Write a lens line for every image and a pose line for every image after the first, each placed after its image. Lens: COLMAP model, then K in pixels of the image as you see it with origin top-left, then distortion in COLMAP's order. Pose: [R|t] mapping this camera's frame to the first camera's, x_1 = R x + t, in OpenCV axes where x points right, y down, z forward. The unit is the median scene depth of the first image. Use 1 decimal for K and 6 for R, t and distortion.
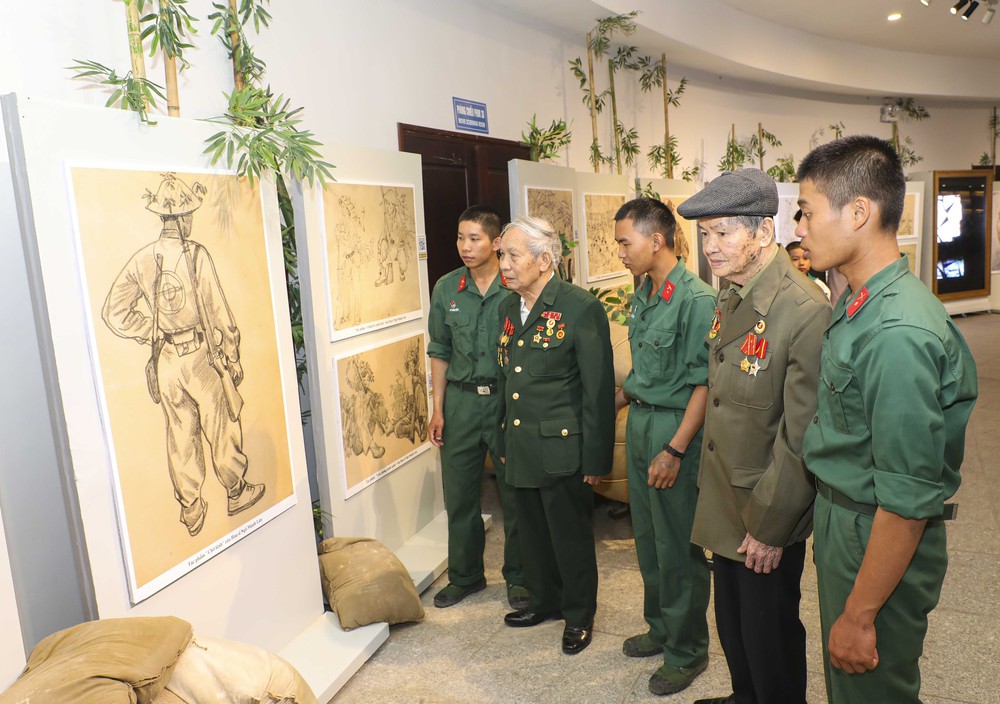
lens RADIAL K [[798.8, 0, 495.6], [0, 798.8, 348.0], [0, 0, 1]] dist [-0.081445, 0.061943]
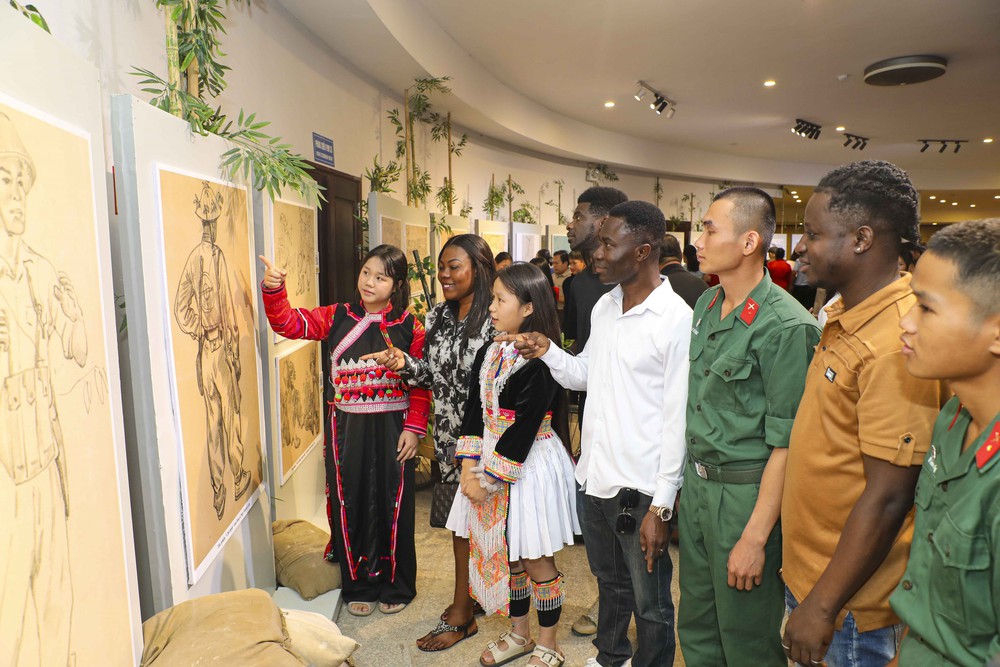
lens RADIAL K [[700.8, 0, 501.3], [0, 700.8, 339.8], [0, 0, 1]] dist [-0.057102, -0.000437]
pose [[0.916129, -0.005117, 0.400851, -0.258600], [0.017542, 0.999472, -0.027333, 0.016489], [-0.400500, 0.032073, 0.915735, -0.014029]]
